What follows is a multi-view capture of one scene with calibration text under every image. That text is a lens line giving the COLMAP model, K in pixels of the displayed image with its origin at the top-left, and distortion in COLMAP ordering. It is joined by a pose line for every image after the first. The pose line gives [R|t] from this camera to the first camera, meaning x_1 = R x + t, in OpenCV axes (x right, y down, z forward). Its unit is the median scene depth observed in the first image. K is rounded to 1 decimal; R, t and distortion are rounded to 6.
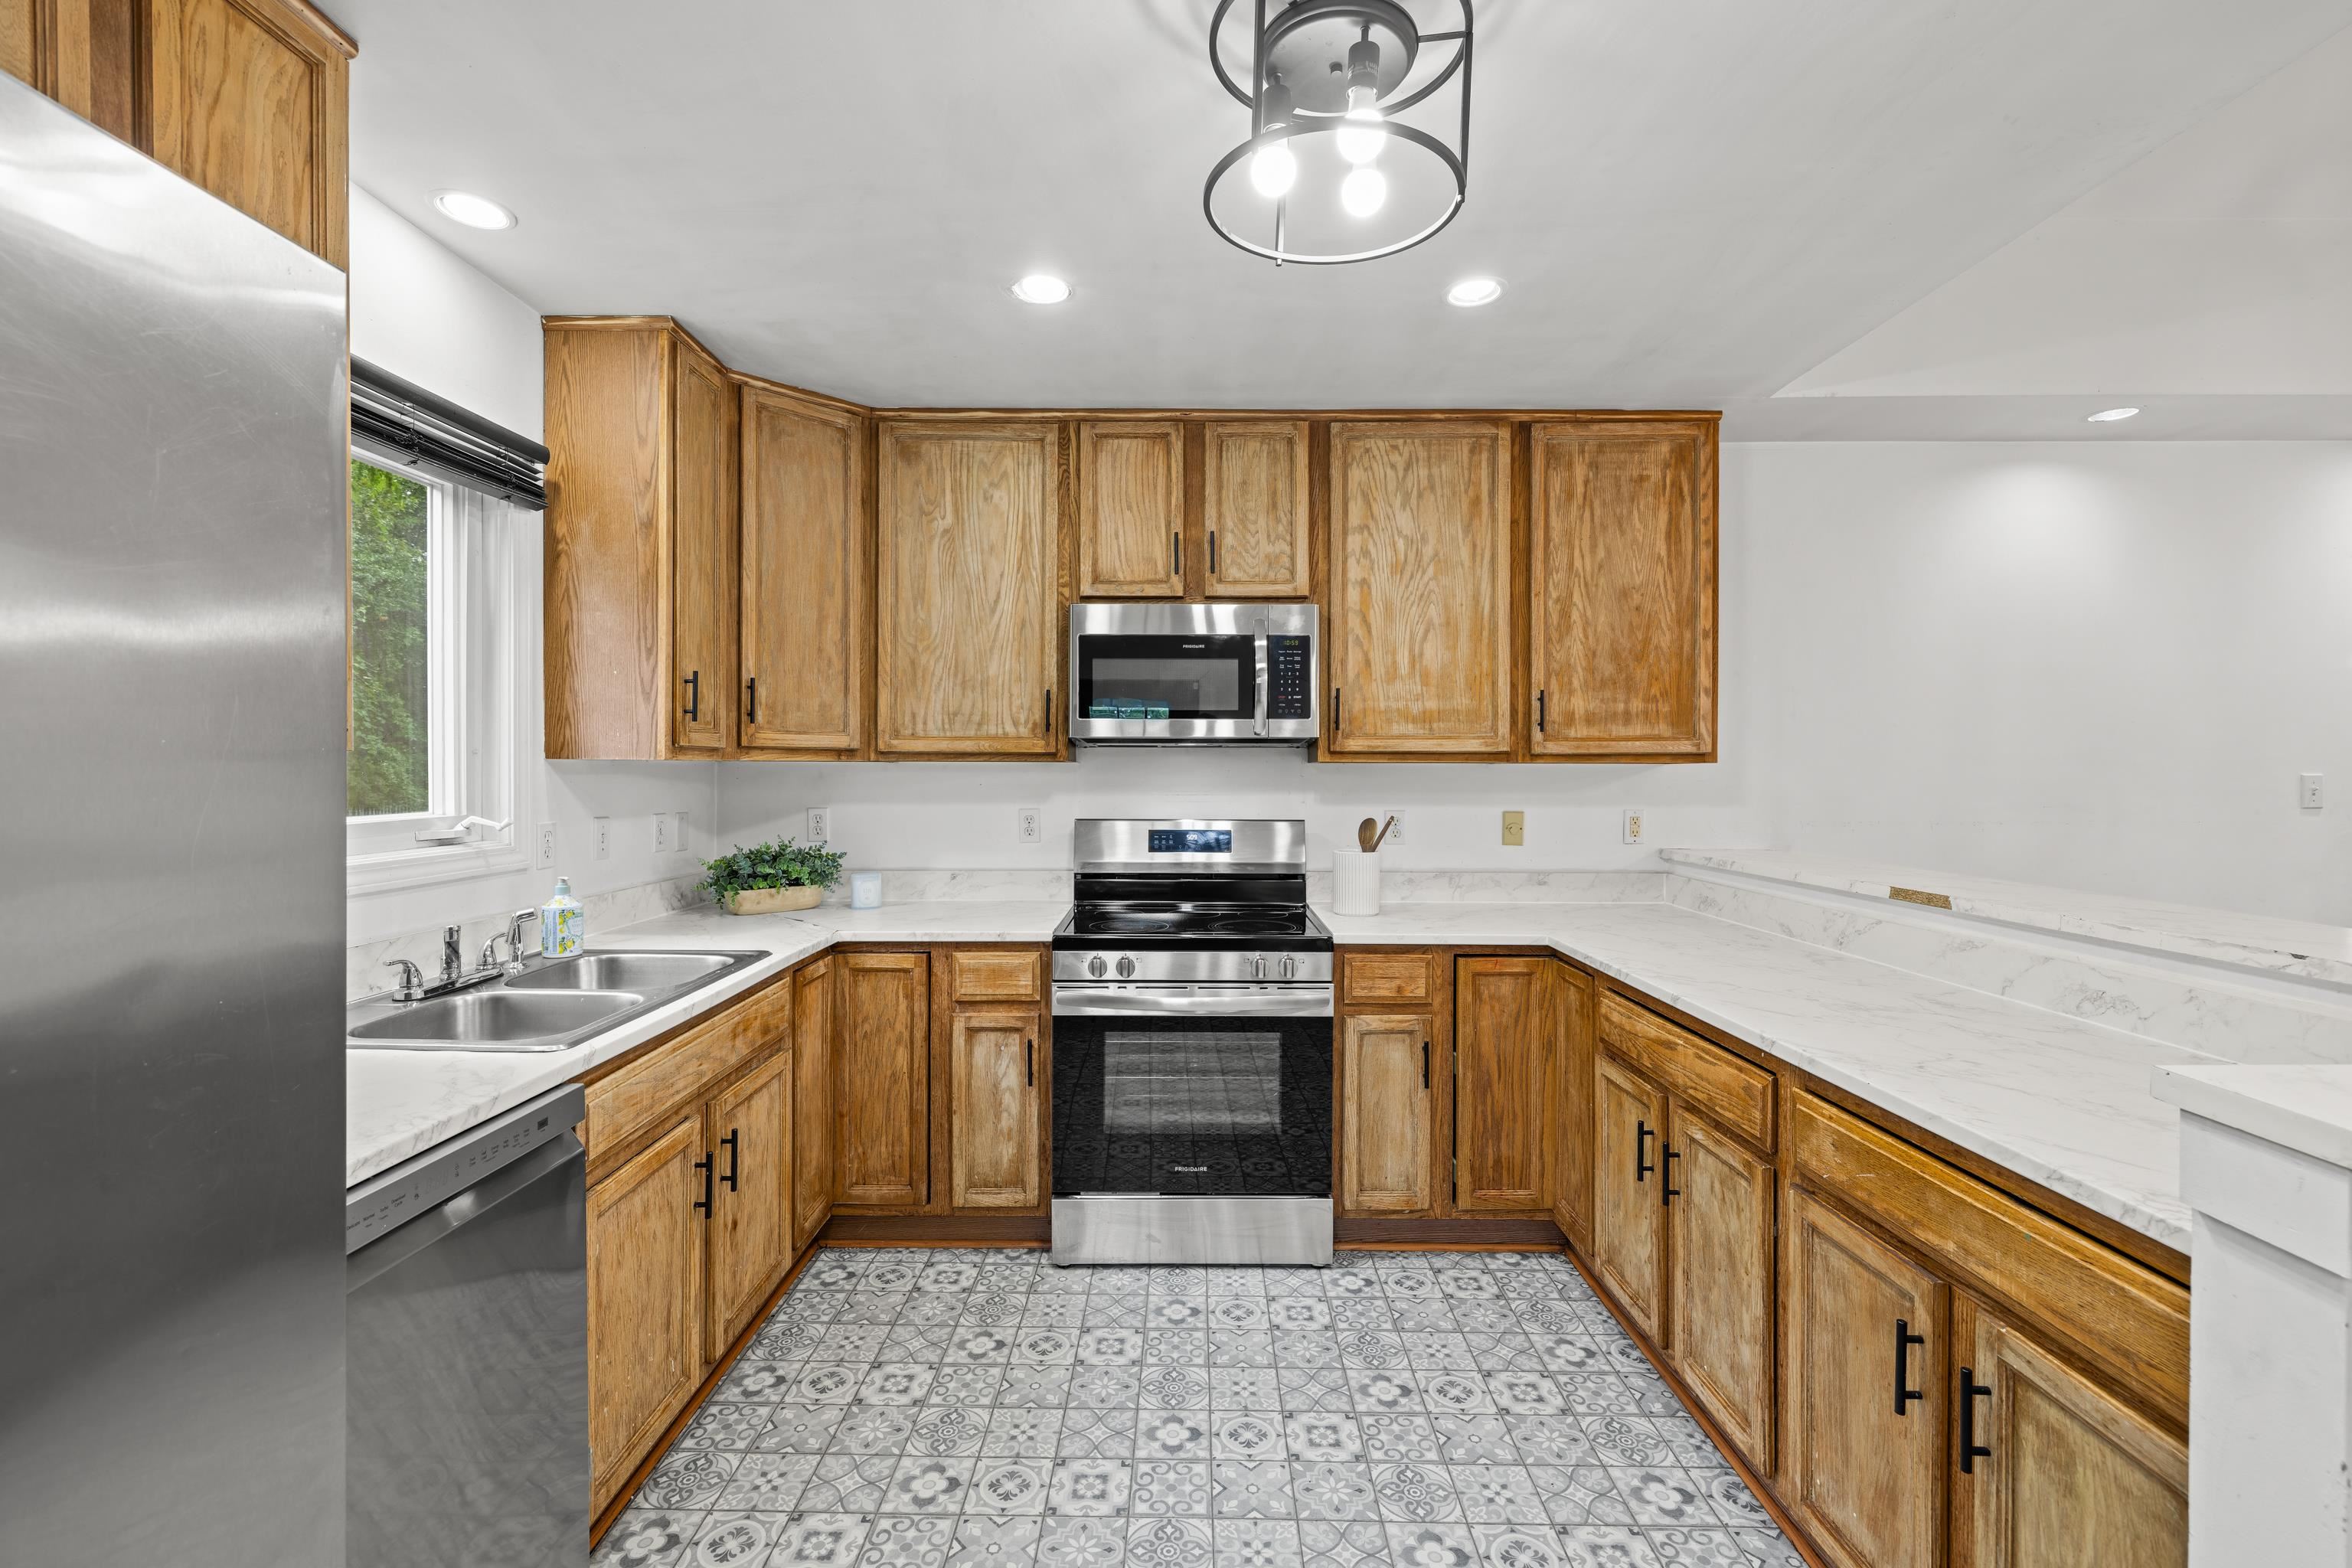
lens RADIAL K [[1002.5, 0, 1178.4], [0, 1002.5, 777.6], [0, 0, 1]] dist [0.000932, 0.000016]
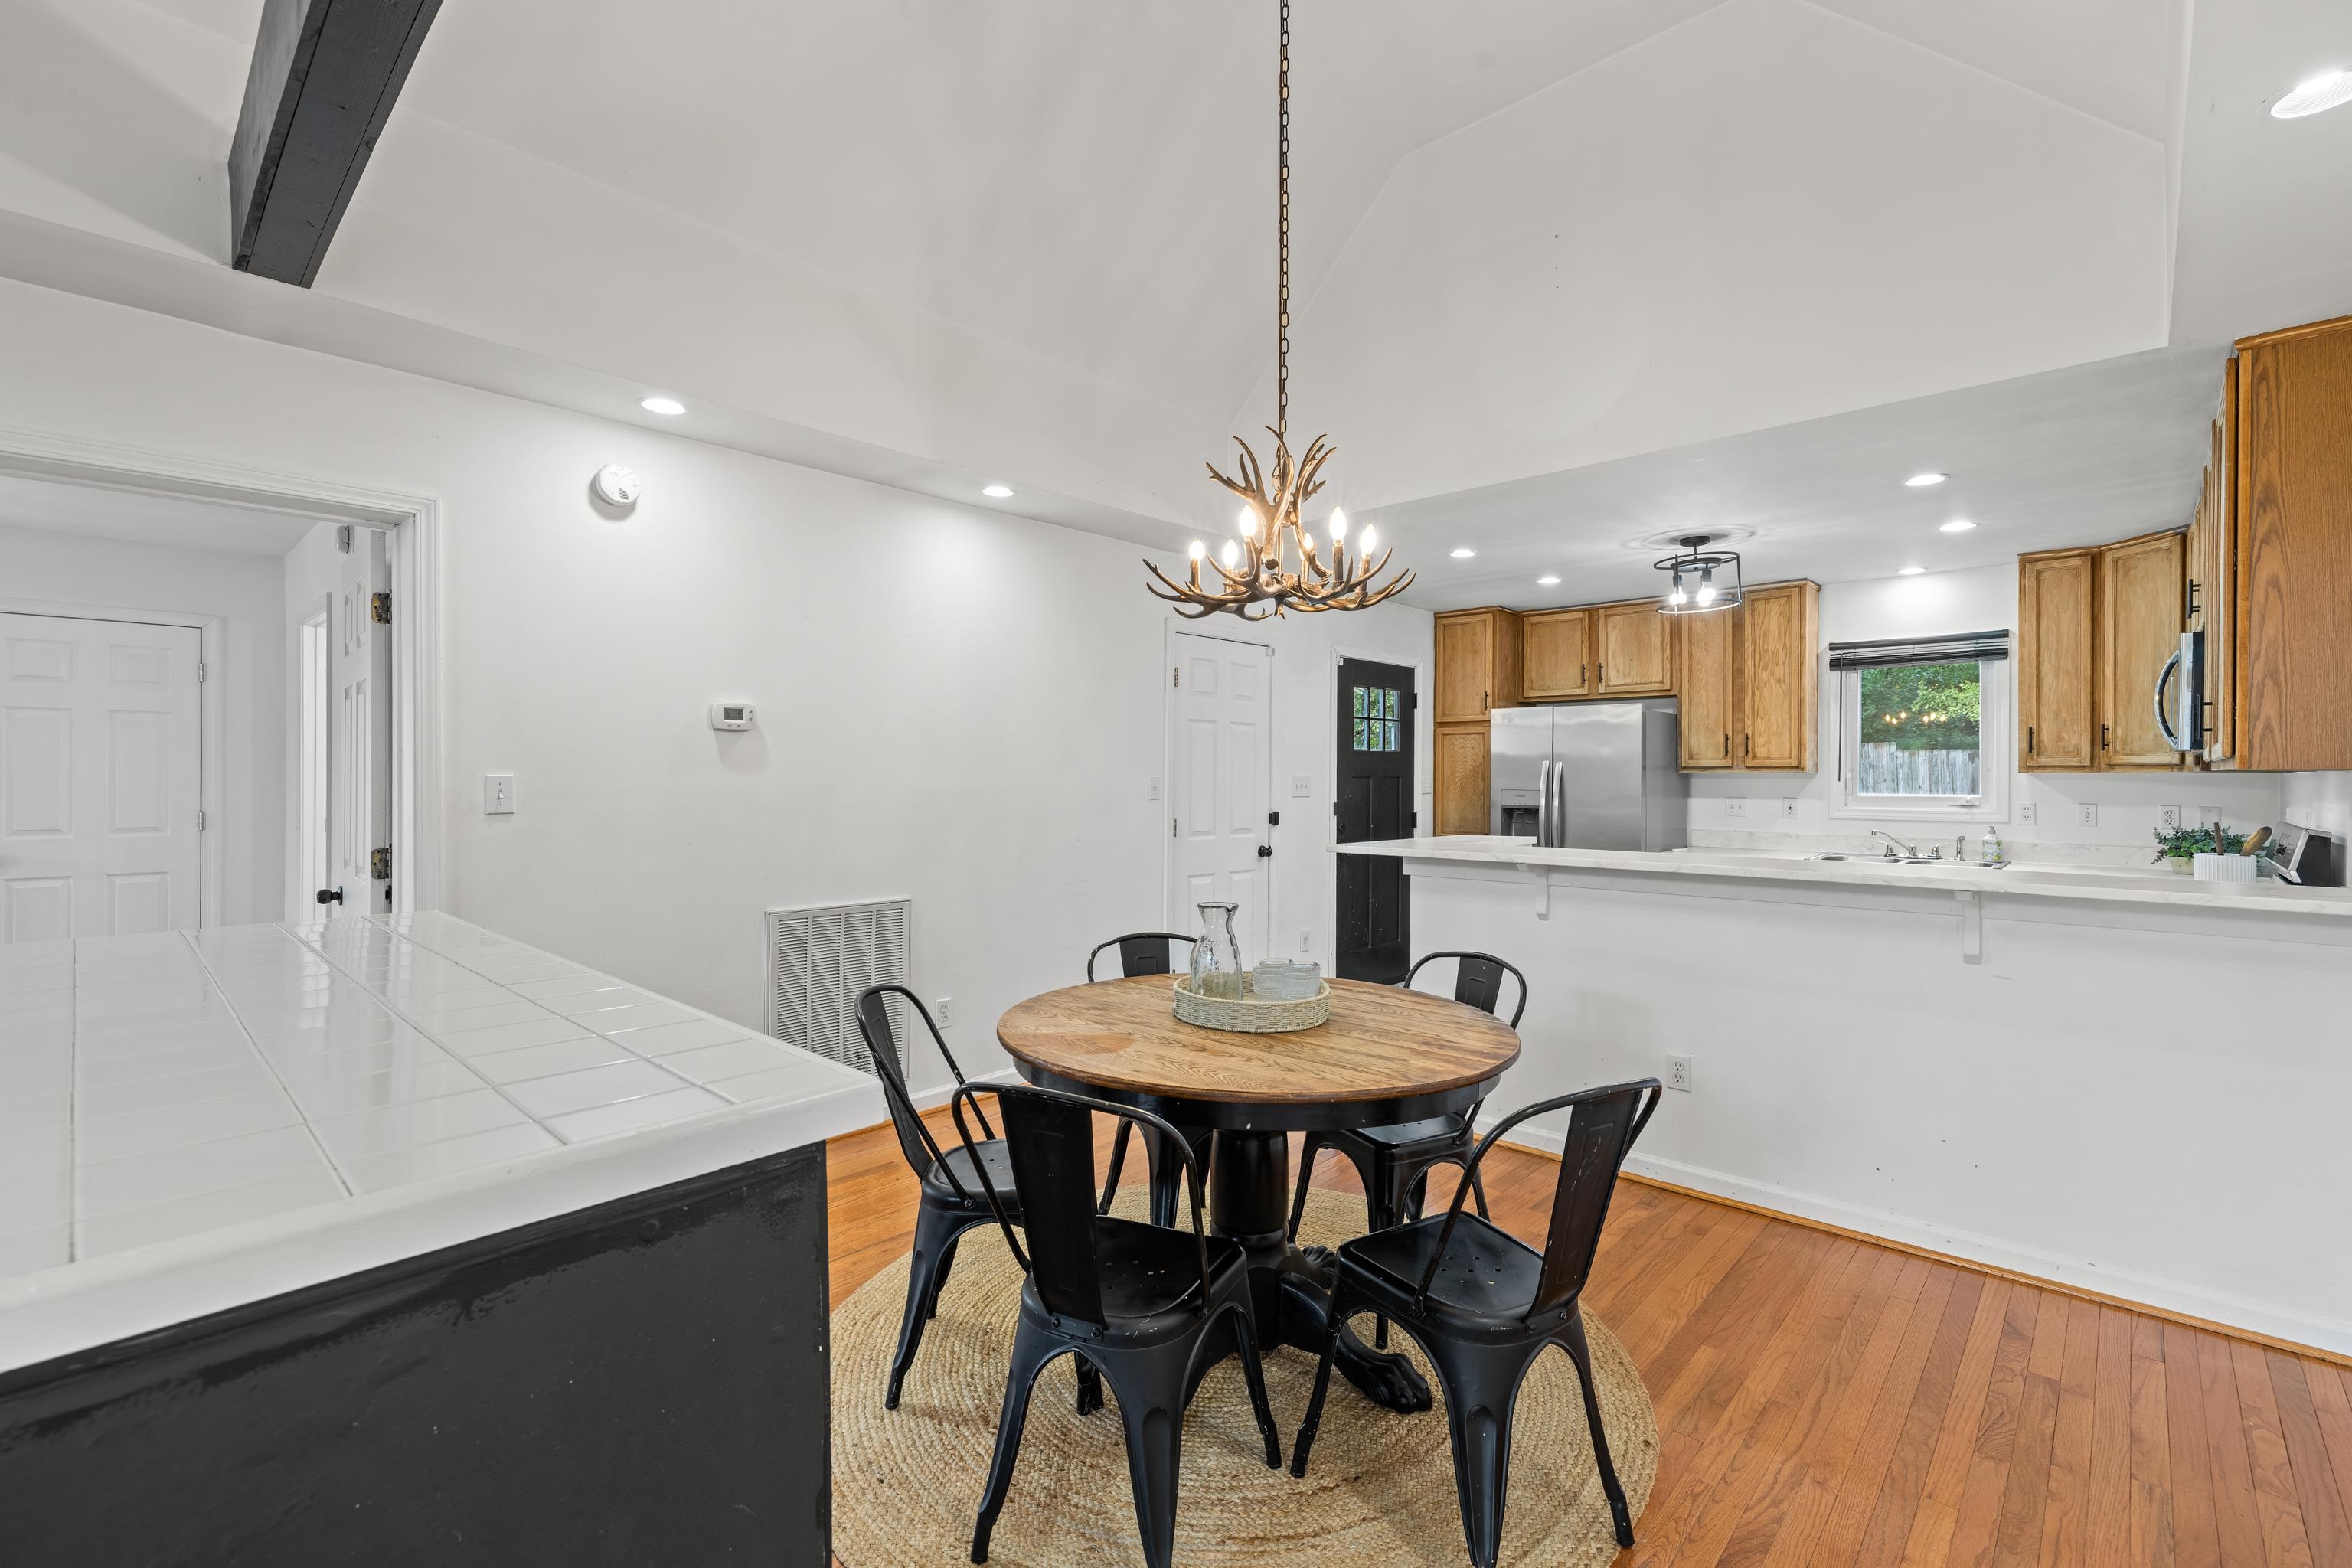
lens RADIAL K [[1002.5, 0, 1193.6], [0, 1002.5, 773.8], [0, 0, 1]] dist [0.000932, 0.000016]
pose [[-0.680146, -0.006229, -0.733050, 1.705056], [-0.010566, 0.999943, 0.001306, -0.000272], [0.733000, 0.008634, -0.680174, 0.933863]]
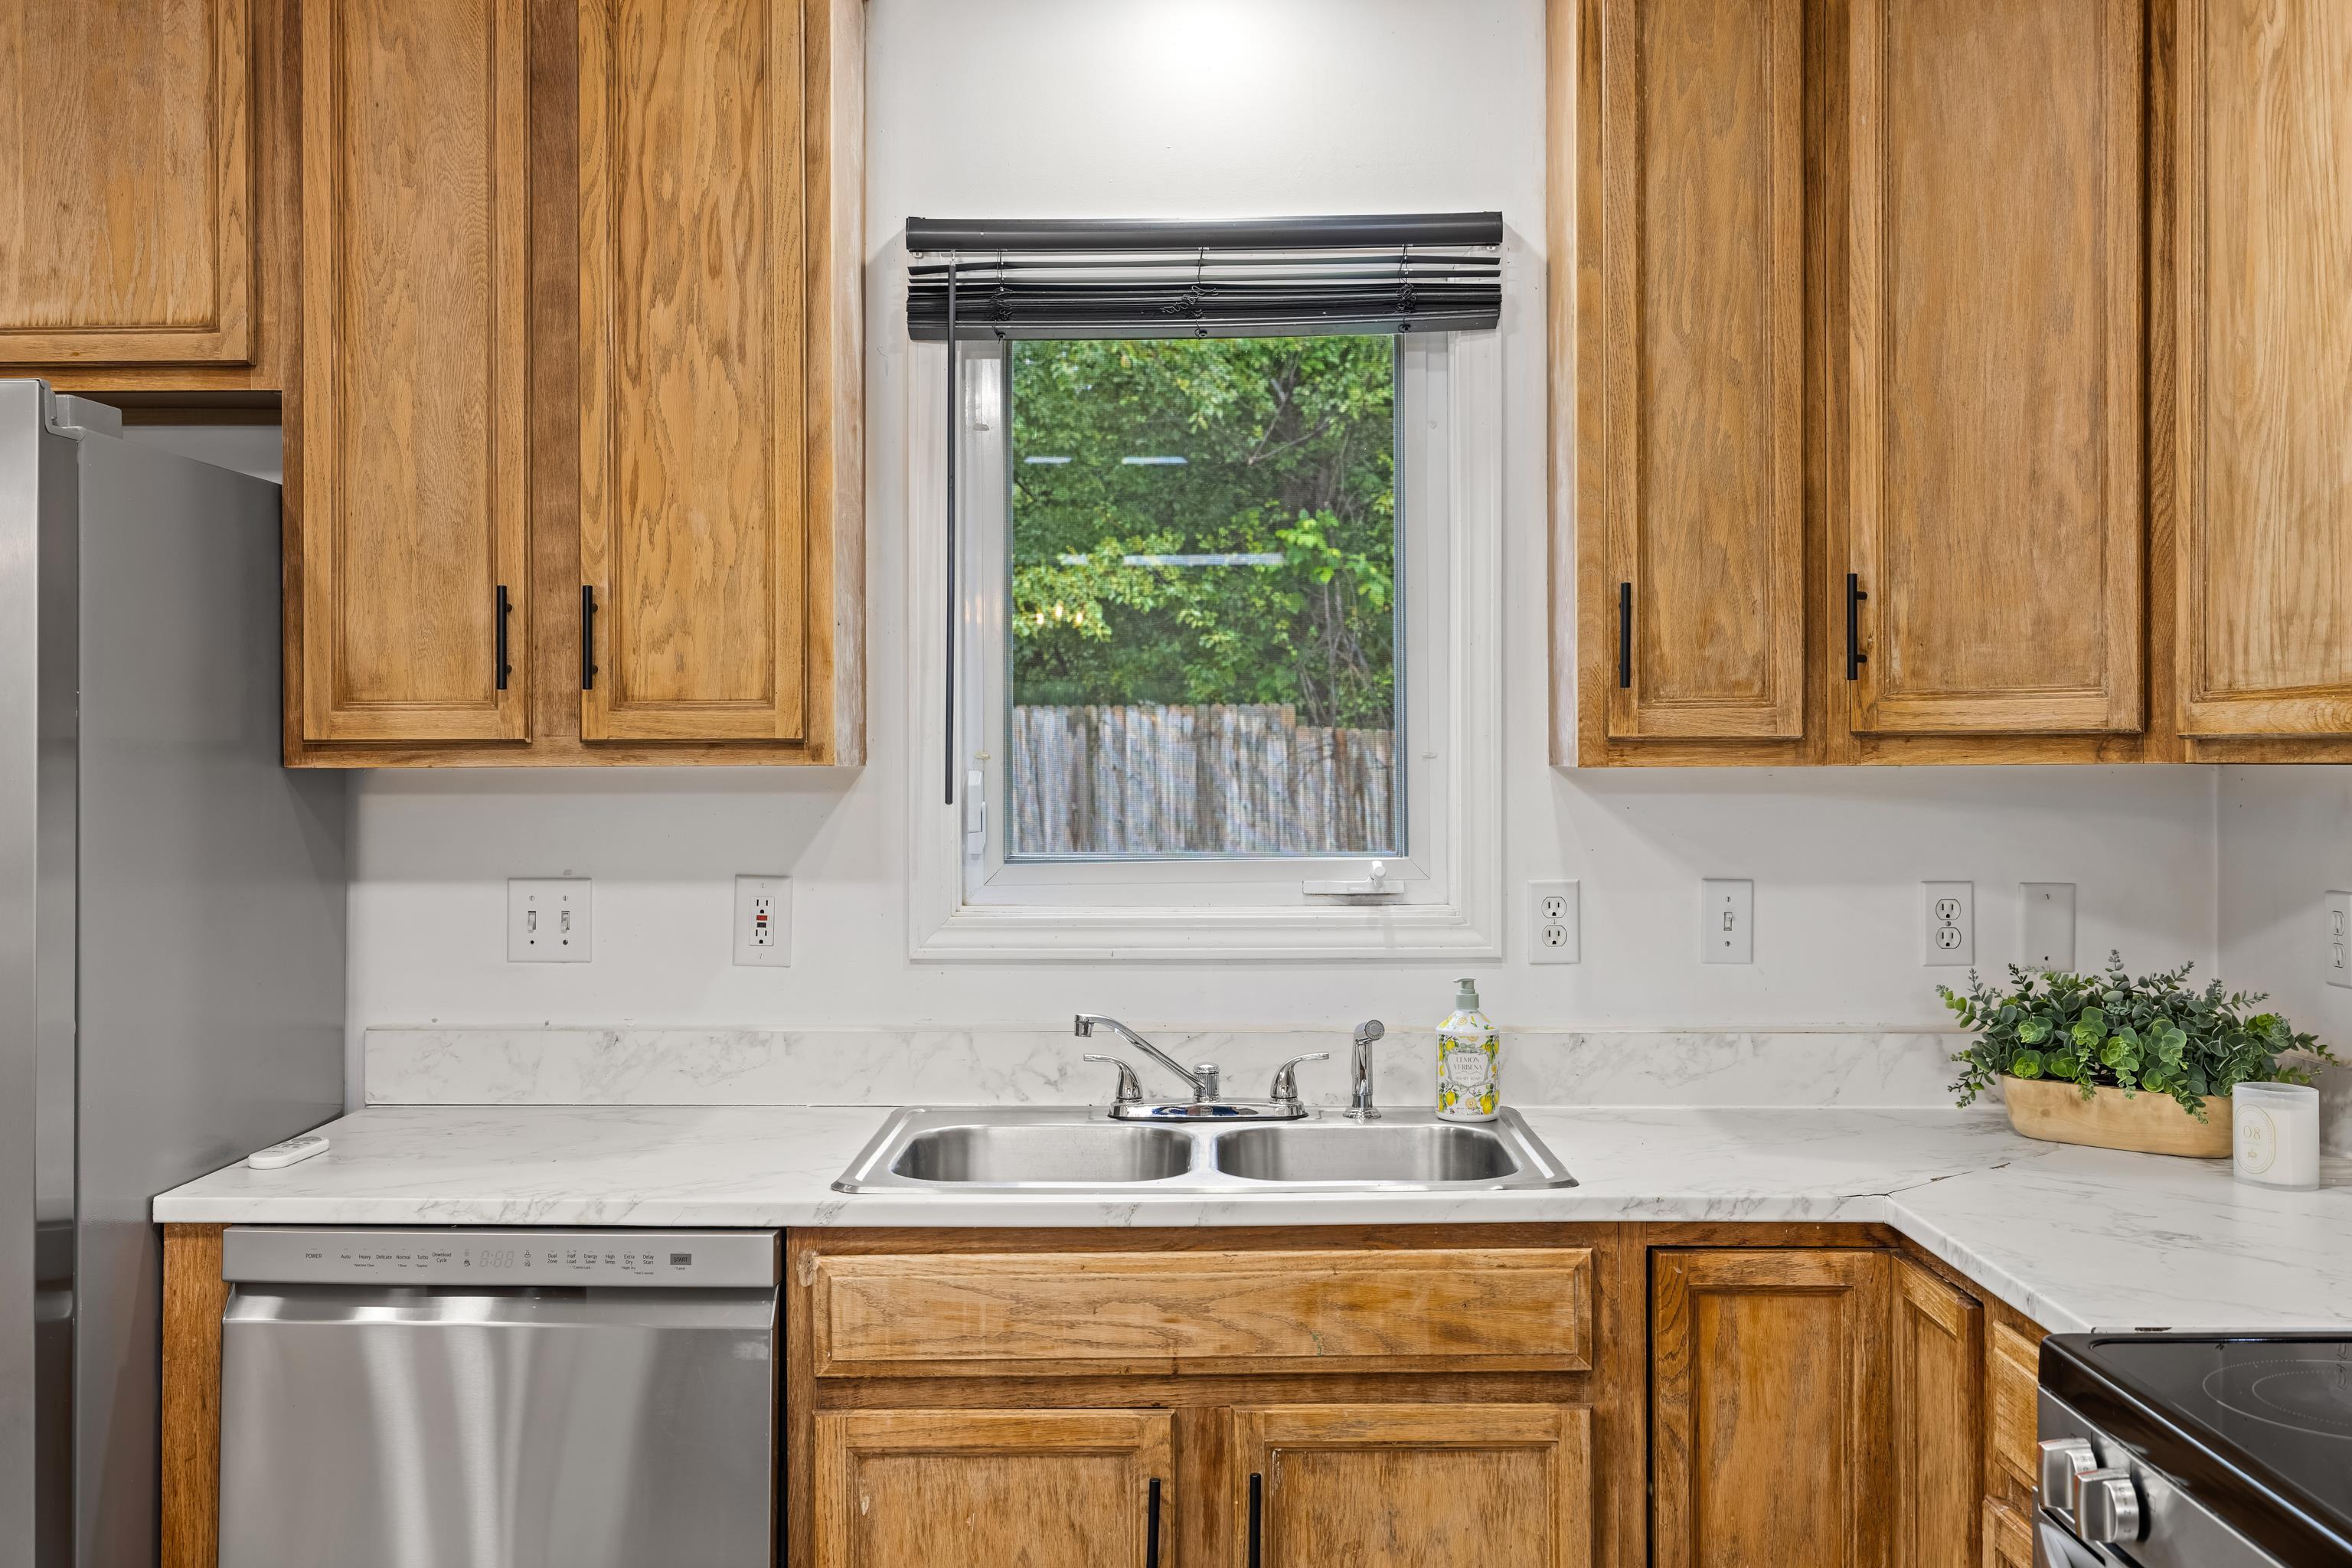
lens RADIAL K [[2306.3, 0, 1168.5], [0, 2306.3, 750.4], [0, 0, 1]] dist [-0.000116, 0.000000]
pose [[-0.012637, -0.007562, -0.999892, 0.519654], [-0.005384, 0.999957, -0.007494, -0.013221], [0.999906, 0.005289, -0.012677, 0.652987]]
